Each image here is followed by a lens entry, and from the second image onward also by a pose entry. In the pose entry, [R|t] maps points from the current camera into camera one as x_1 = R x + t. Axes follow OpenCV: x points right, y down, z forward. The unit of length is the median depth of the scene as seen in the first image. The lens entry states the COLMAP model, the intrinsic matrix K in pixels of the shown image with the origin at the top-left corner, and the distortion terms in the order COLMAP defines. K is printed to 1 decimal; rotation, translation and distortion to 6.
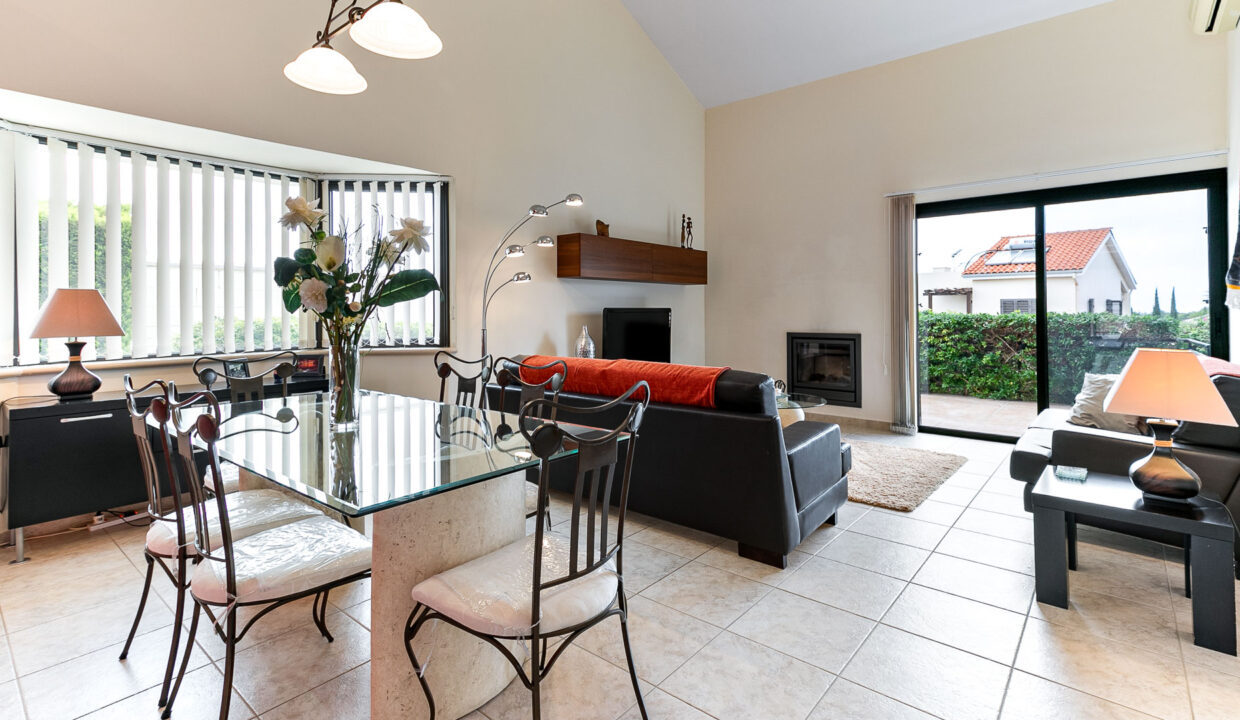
lens RADIAL K [[571.6, 0, 624.6], [0, 571.6, 305.9], [0, 0, 1]] dist [0.030790, -0.001262]
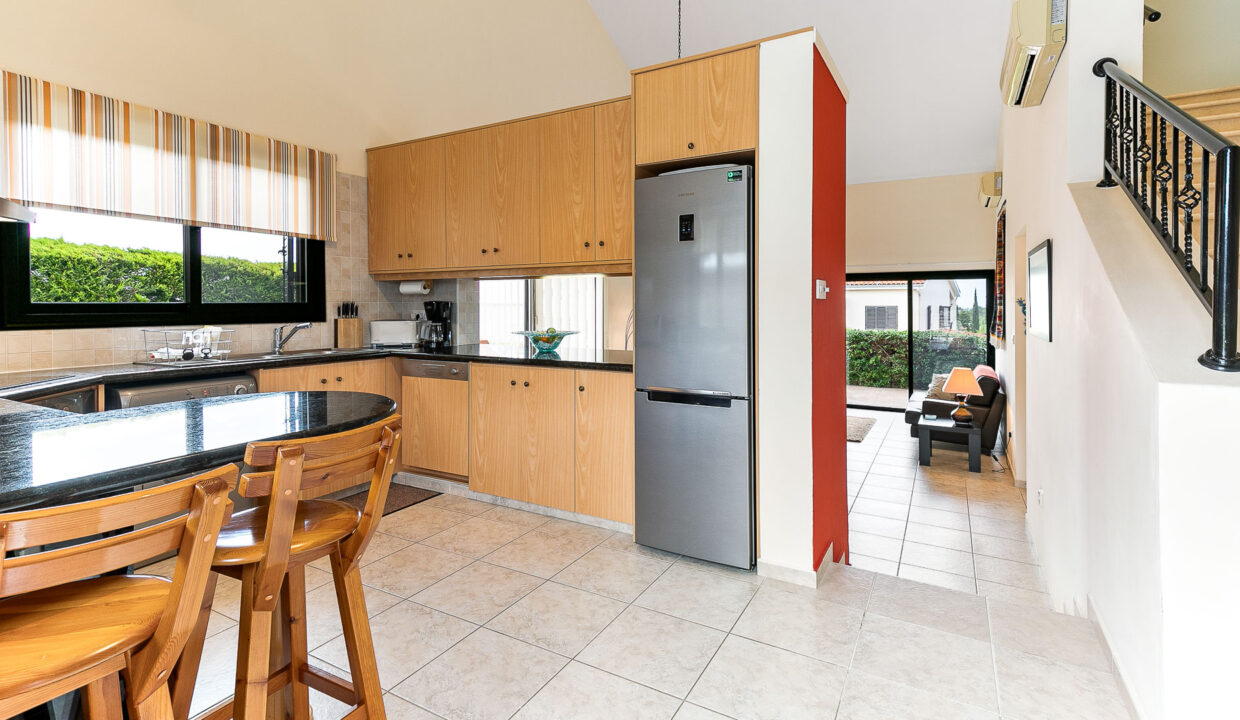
lens RADIAL K [[571.6, 0, 610.1], [0, 571.6, 304.1], [0, 0, 1]] dist [0.030790, -0.001262]
pose [[0.985061, 0.000325, 0.172203, -0.630002], [-0.001279, 0.999984, 0.005428, -0.128971], [-0.172198, -0.005568, 0.985047, -0.745088]]
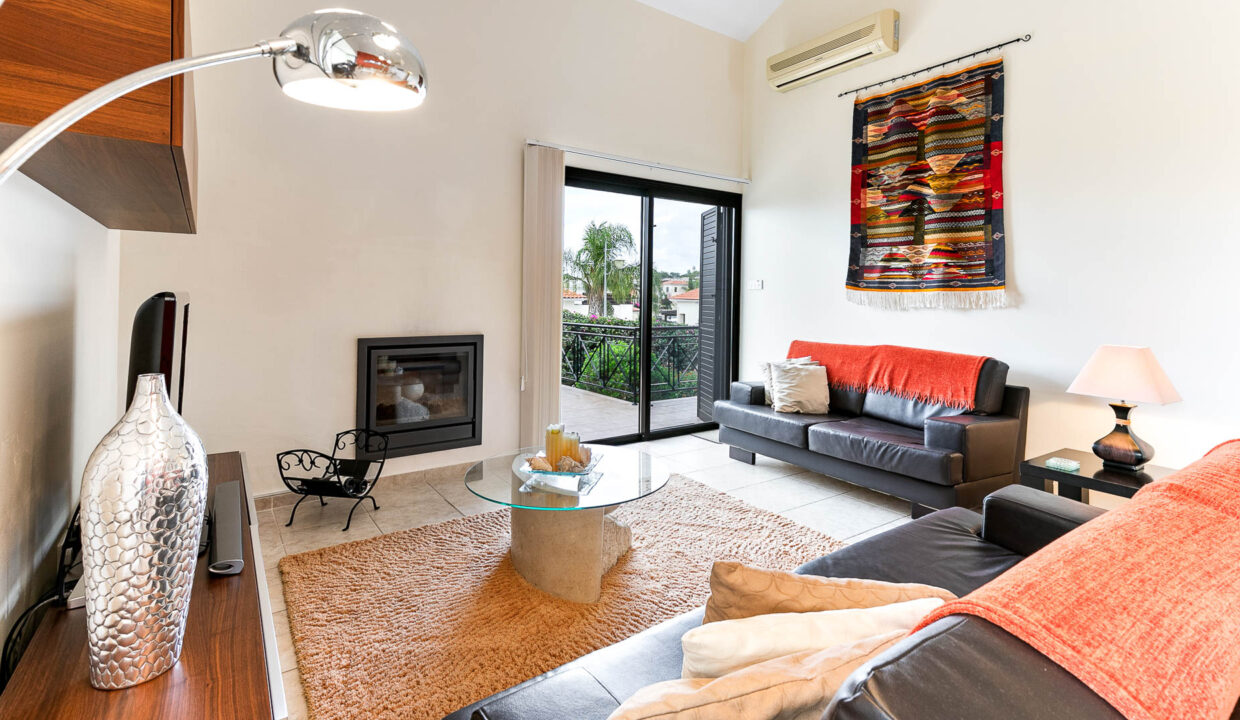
lens RADIAL K [[571.6, 0, 621.7], [0, 571.6, 292.6], [0, 0, 1]] dist [0.030790, -0.001262]
pose [[0.241637, 0.014806, 0.970254, -0.291824], [-0.023800, 0.999673, -0.009328, 0.001754], [-0.970075, -0.020838, 0.241911, 0.969417]]
